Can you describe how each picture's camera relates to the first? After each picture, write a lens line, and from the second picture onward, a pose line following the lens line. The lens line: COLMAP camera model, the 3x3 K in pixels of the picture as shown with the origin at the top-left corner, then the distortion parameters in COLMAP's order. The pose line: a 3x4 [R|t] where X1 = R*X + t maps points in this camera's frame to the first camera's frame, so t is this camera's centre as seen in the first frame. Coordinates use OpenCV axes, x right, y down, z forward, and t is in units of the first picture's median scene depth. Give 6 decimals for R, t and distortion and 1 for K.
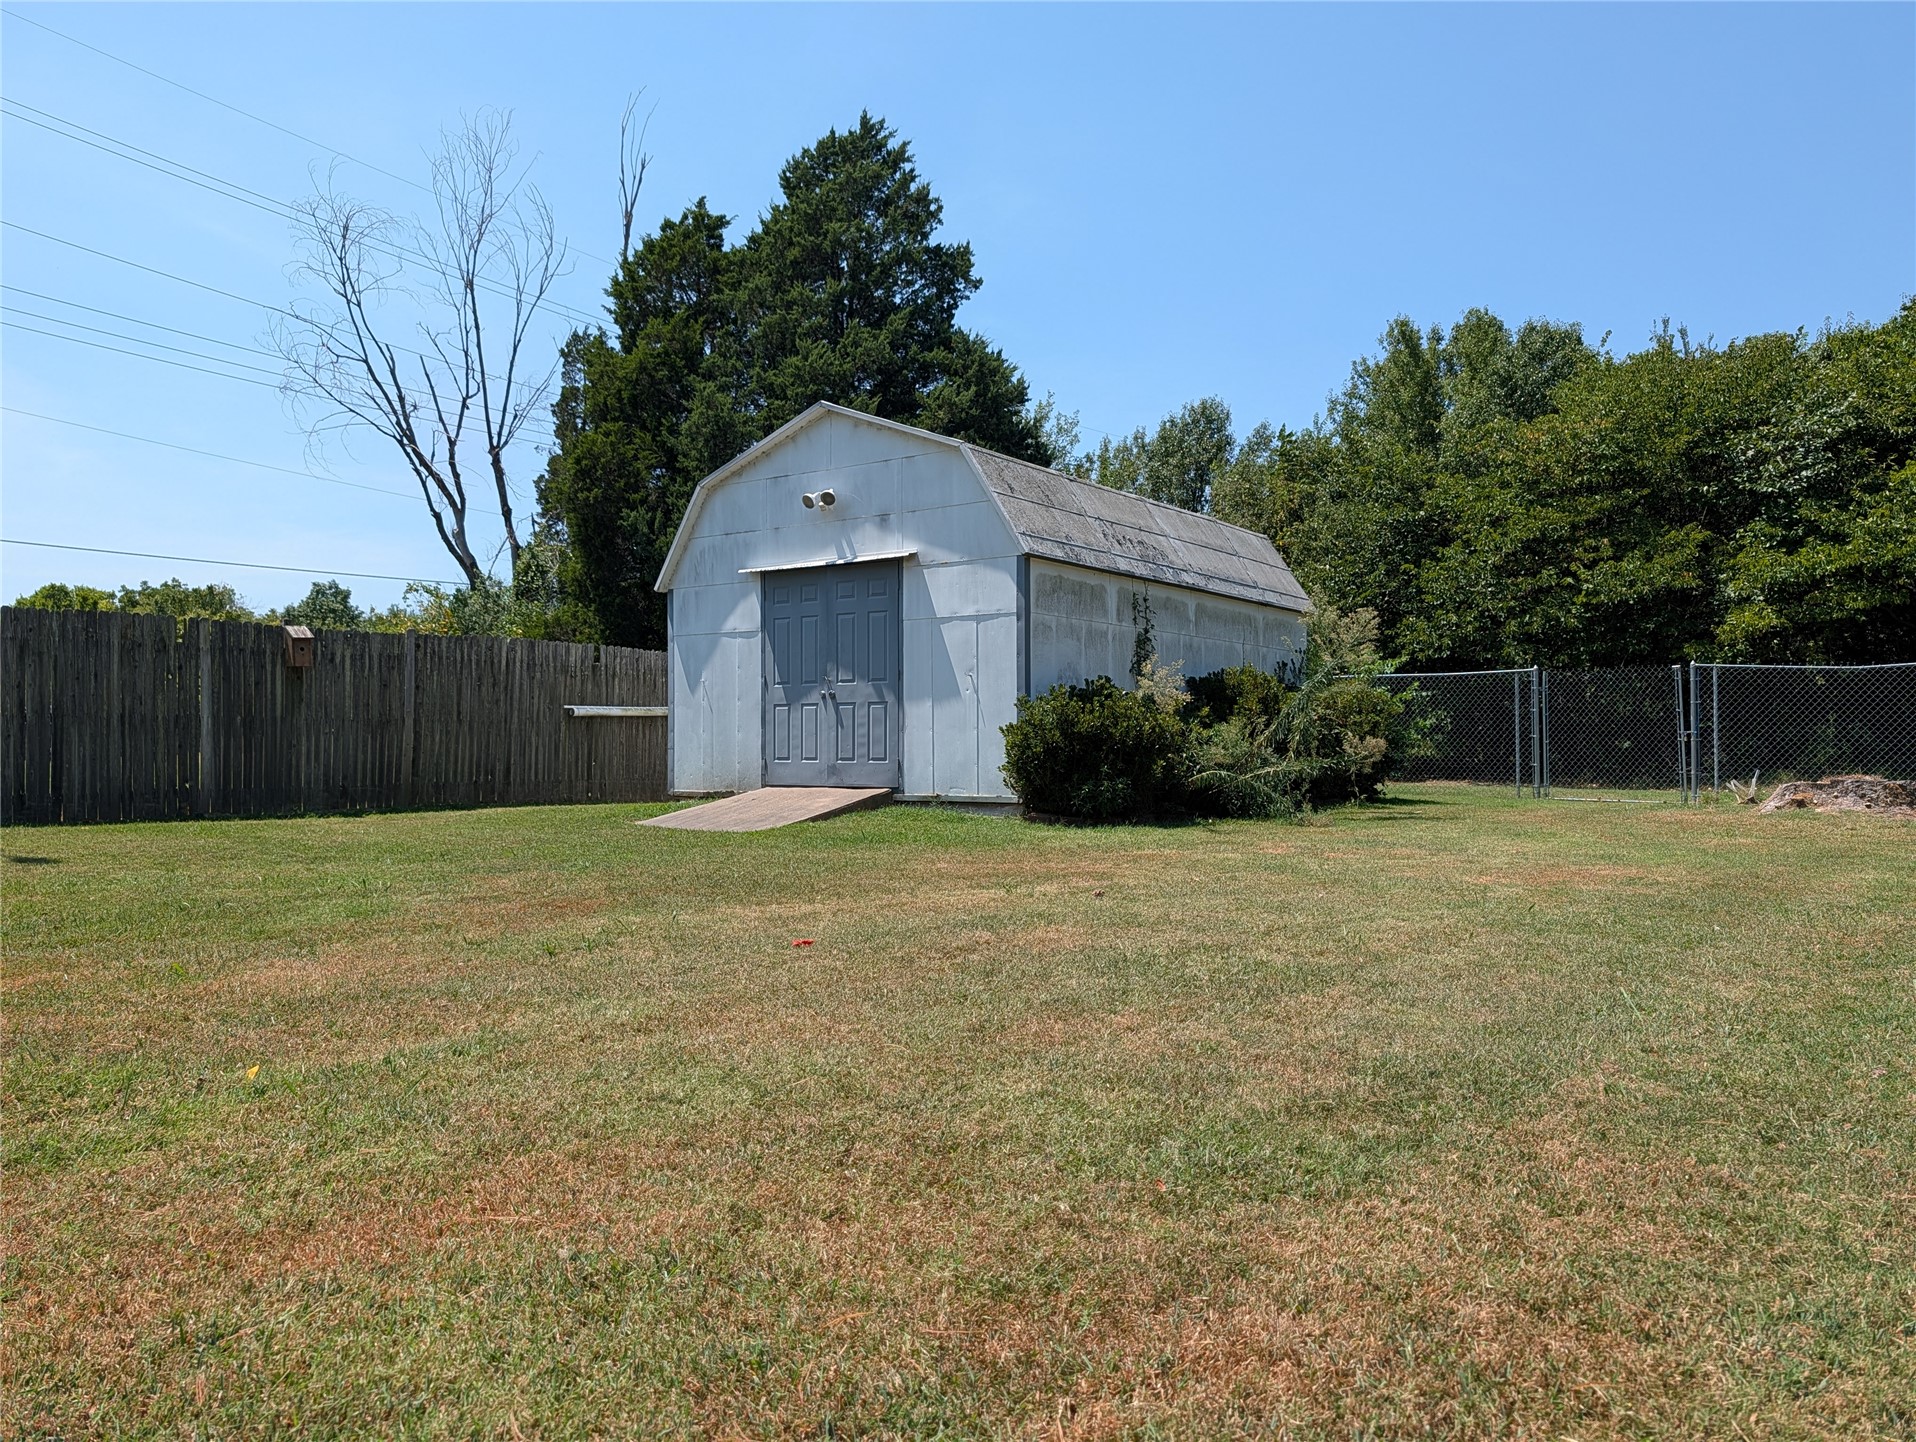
lens RADIAL K [[1384.9, 0, 959.1], [0, 1384.9, 717.4], [0, 0, 1]] dist [0.019956, -0.017513]
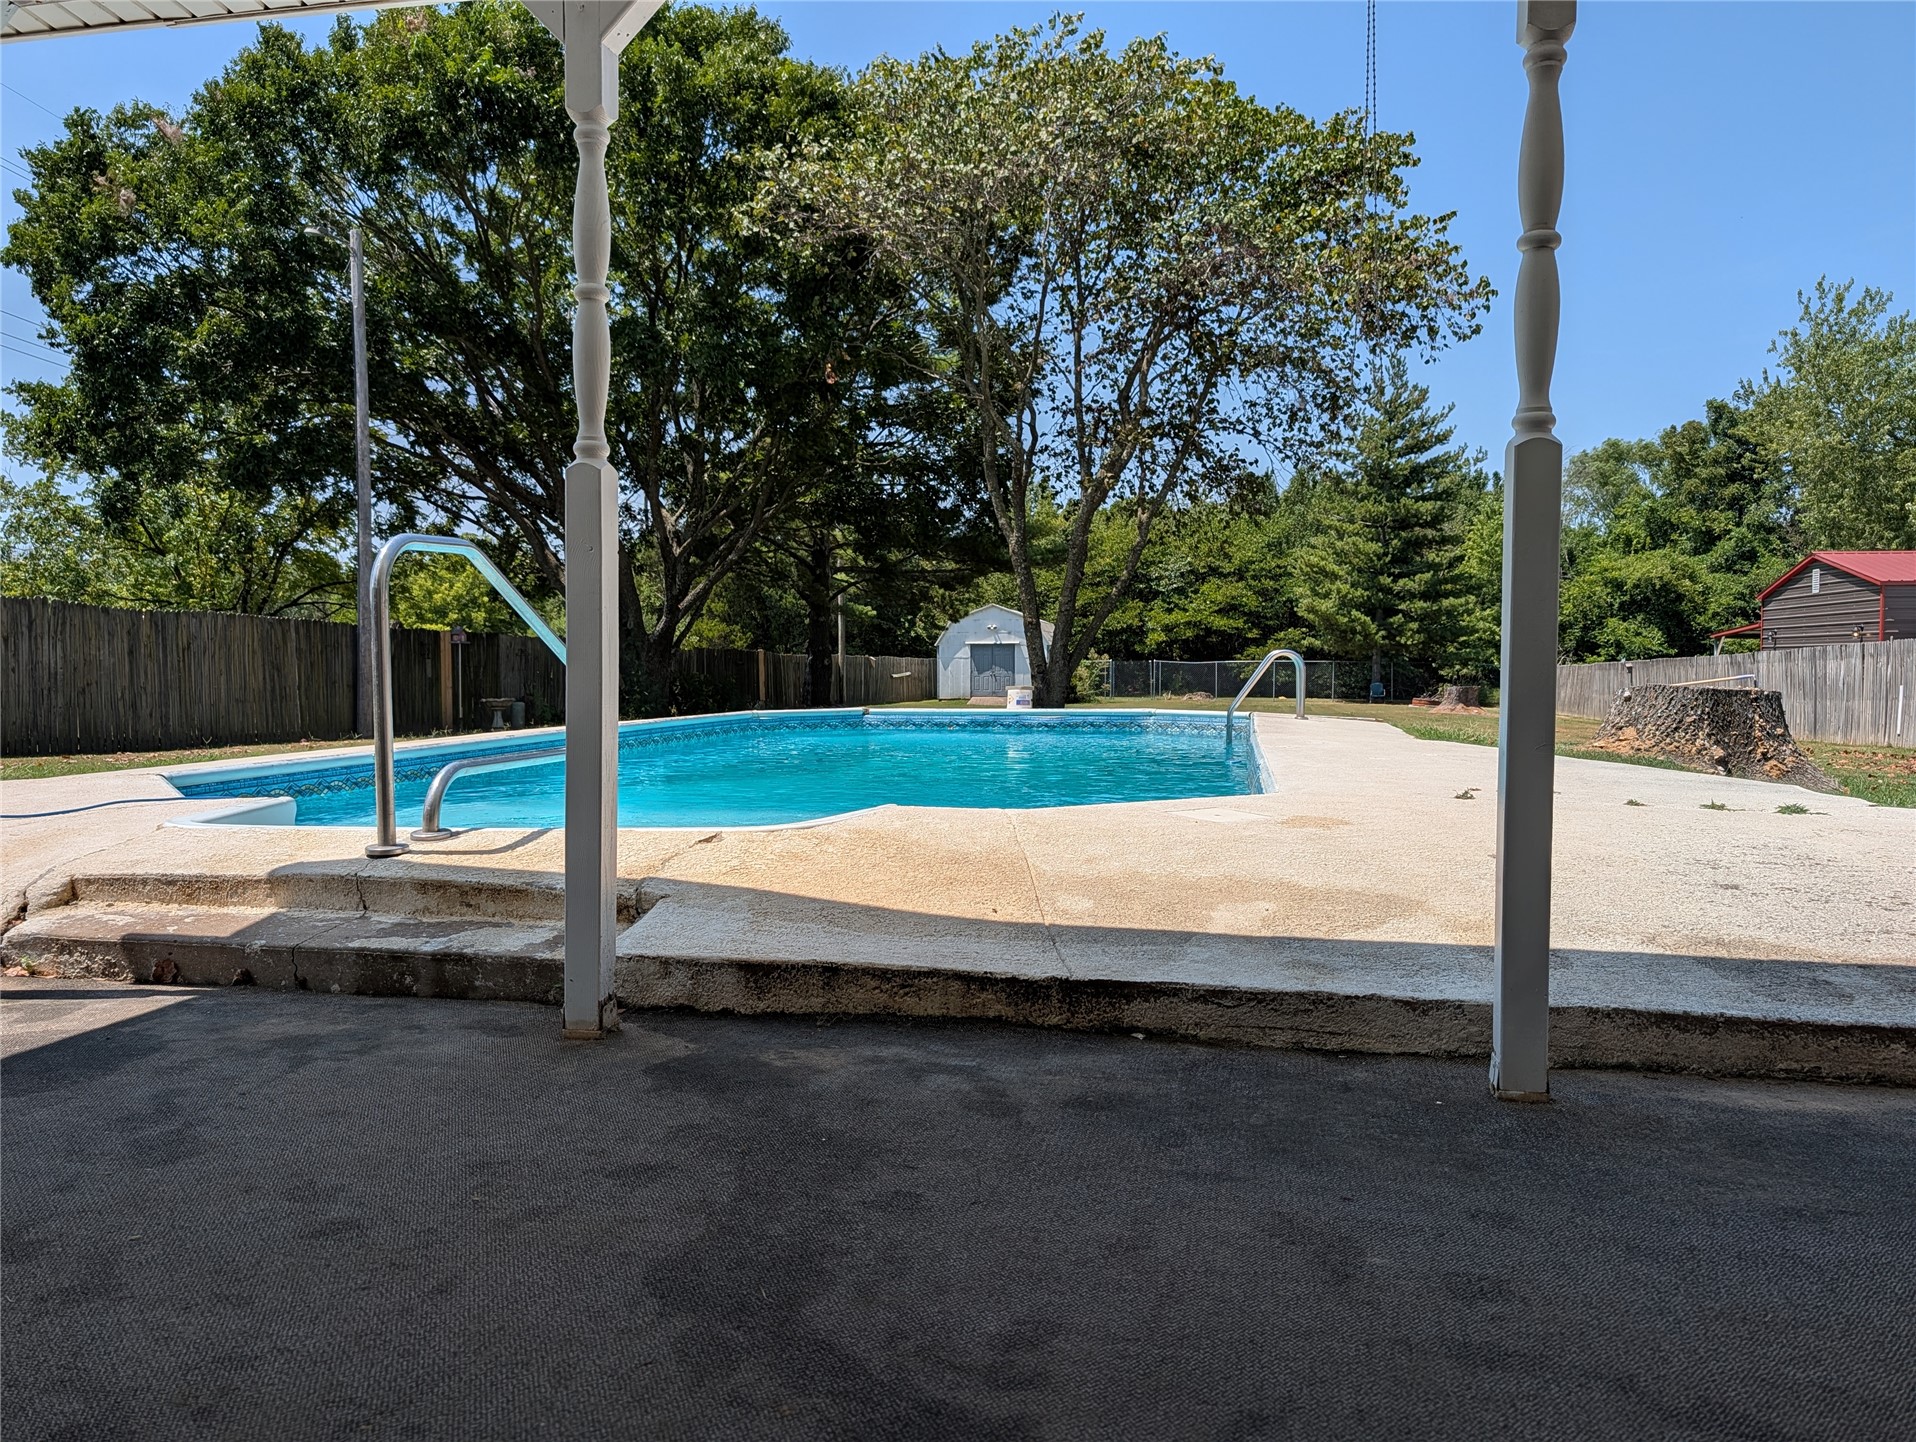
lens RADIAL K [[1384.9, 0, 956.3], [0, 1384.9, 726.5], [0, 0, 1]] dist [0.019956, -0.017513]
pose [[0.904285, -0.014591, 0.426681, -0.966482], [-0.007678, 0.998698, 0.050424, -0.029747], [-0.426861, -0.048873, 0.902996, -1.320615]]
